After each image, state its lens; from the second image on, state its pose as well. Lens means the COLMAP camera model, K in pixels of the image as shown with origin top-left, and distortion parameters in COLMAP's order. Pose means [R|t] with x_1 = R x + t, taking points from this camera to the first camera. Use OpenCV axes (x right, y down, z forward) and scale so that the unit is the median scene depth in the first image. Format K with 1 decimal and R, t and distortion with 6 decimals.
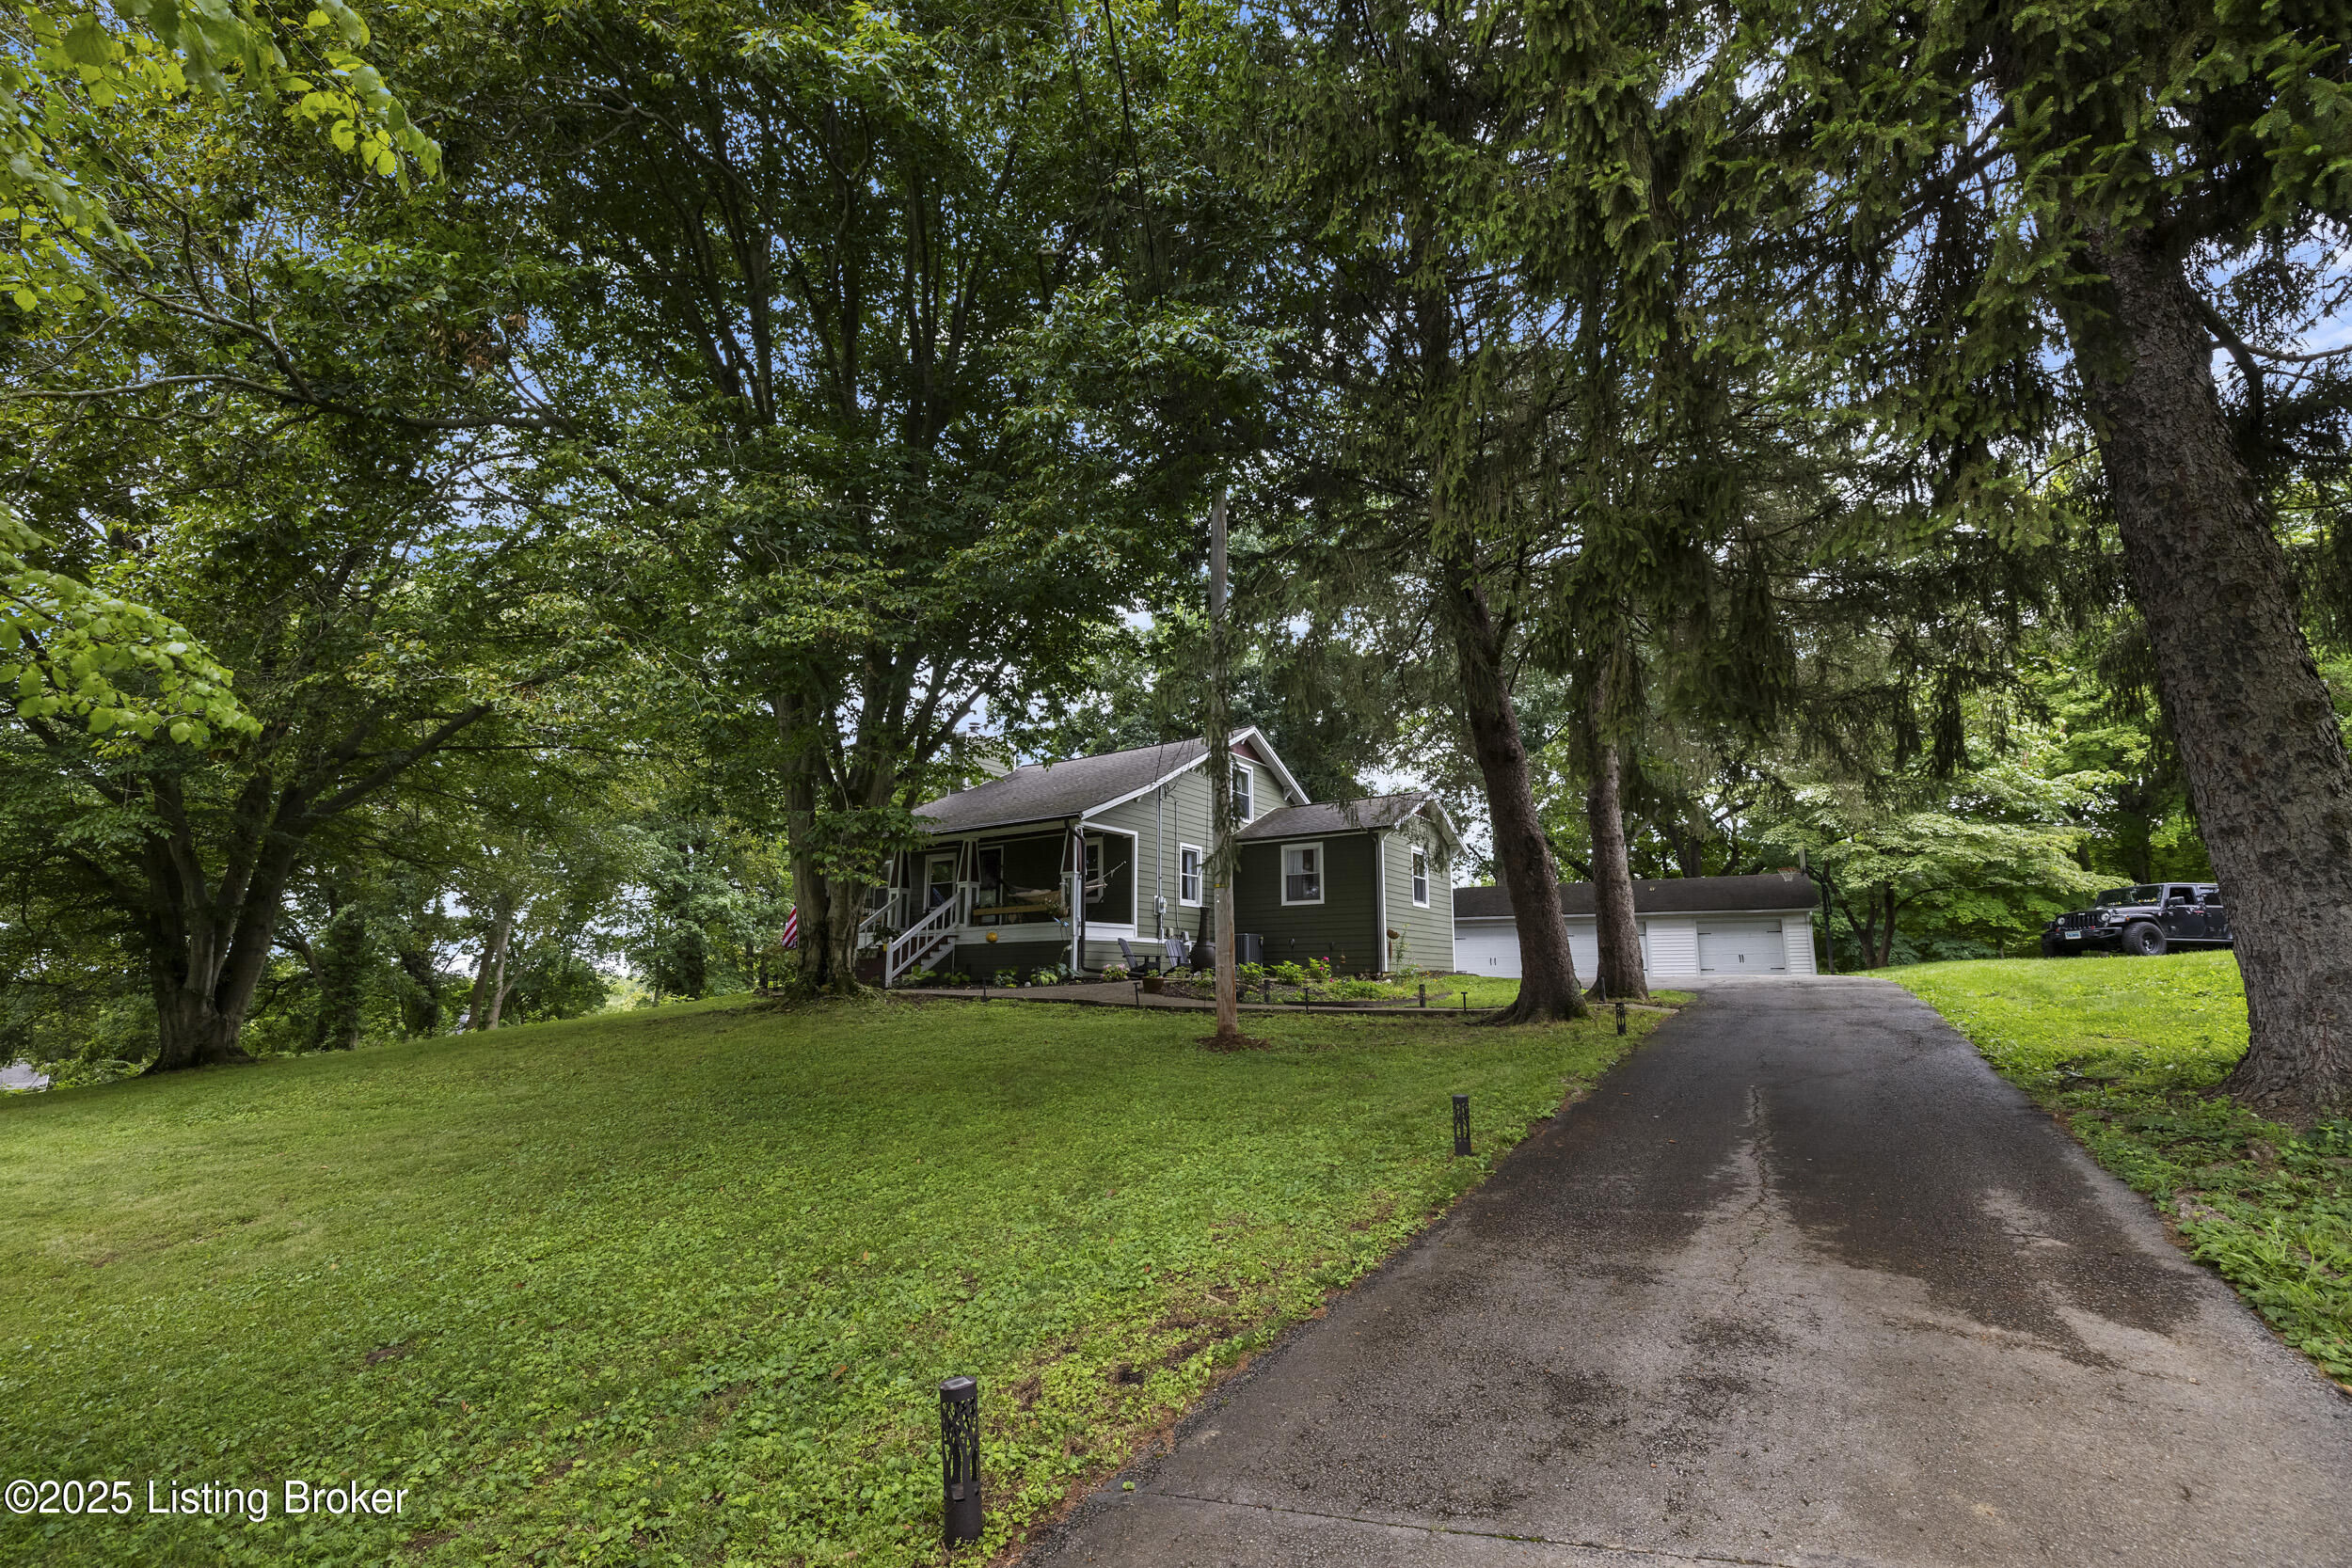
lens RADIAL K [[1005.9, 0, 1175.9], [0, 1005.9, 814.9], [0, 0, 1]] dist [0.000227, 0.000096]
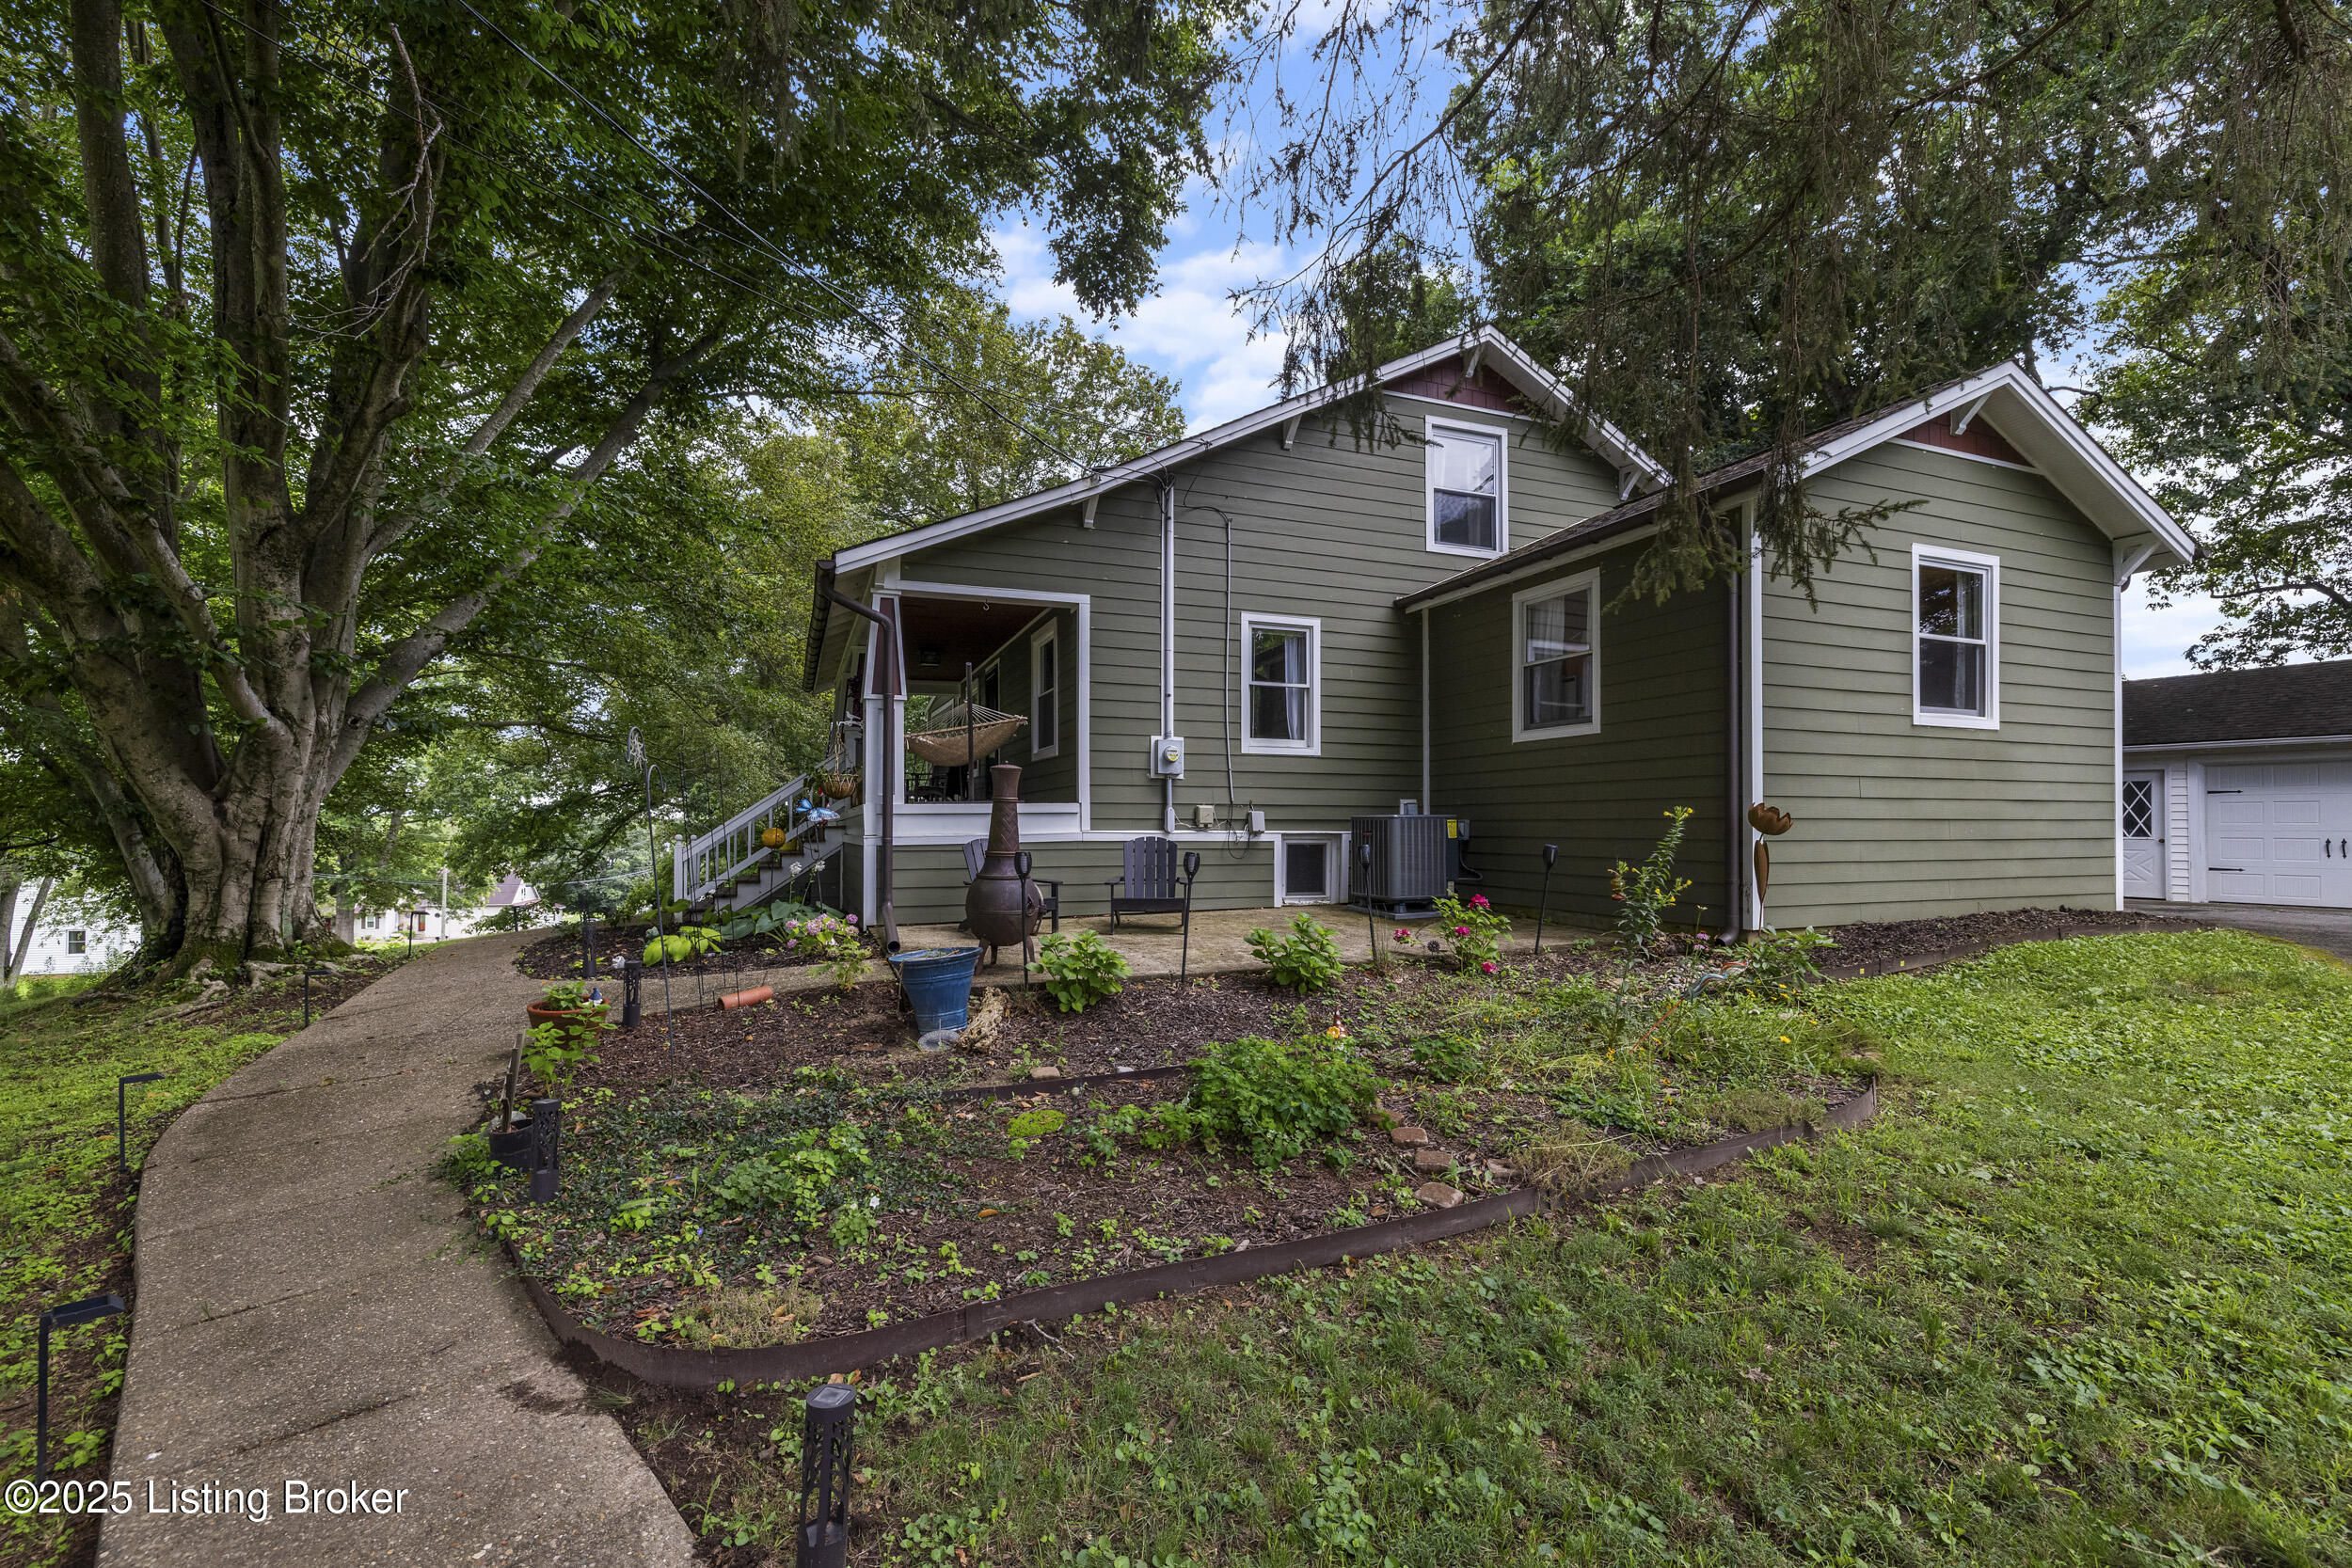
lens RADIAL K [[1005.9, 0, 1175.9], [0, 1005.9, 814.9], [0, 0, 1]] dist [0.000227, 0.000096]
pose [[0.802142, -0.004439, -0.597117, 0.244147], [0.098320, 0.987306, 0.124740, 0.057699], [0.588984, -0.158767, 0.792396, 0.623463]]
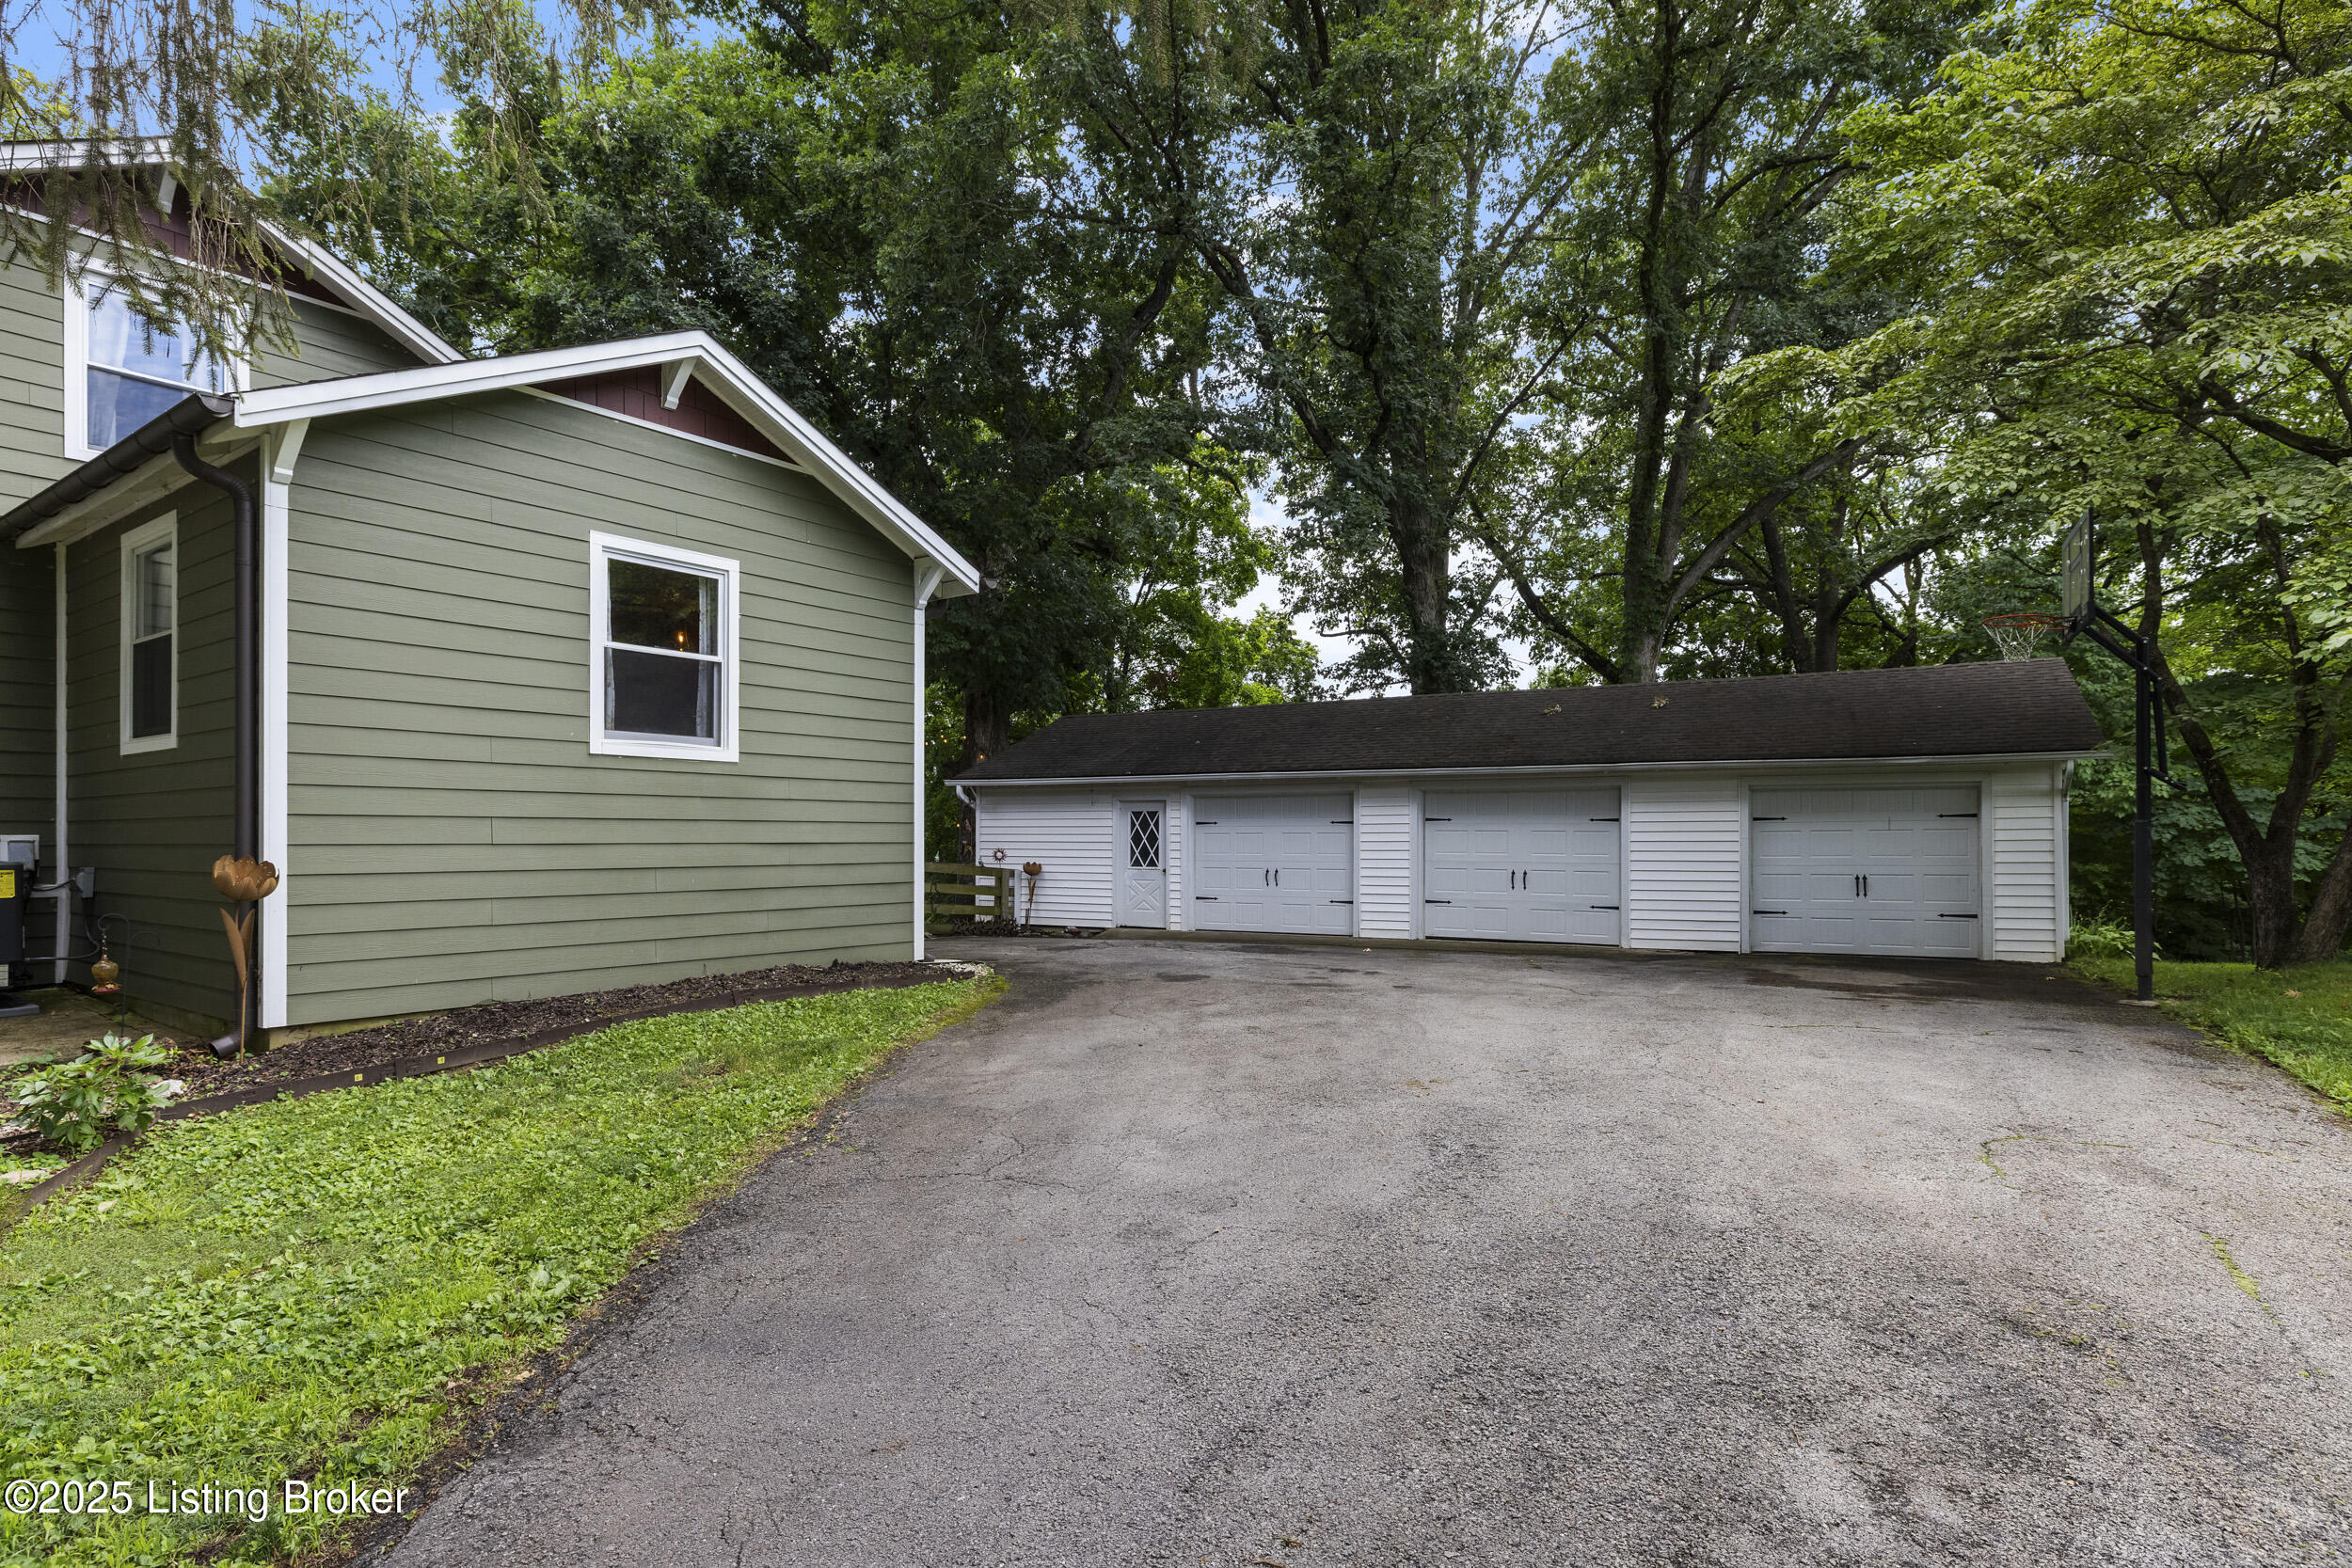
lens RADIAL K [[1244.0, 0, 1175.2], [0, 1244.0, 837.2], [0, 0, 1]] dist [-0.003123, -0.000872]
pose [[0.996976, -0.000993, -0.077697, 0.424149], [0.013829, 0.986223, 0.164842, 0.062894], [0.076463, -0.165418, 0.983255, 0.714316]]
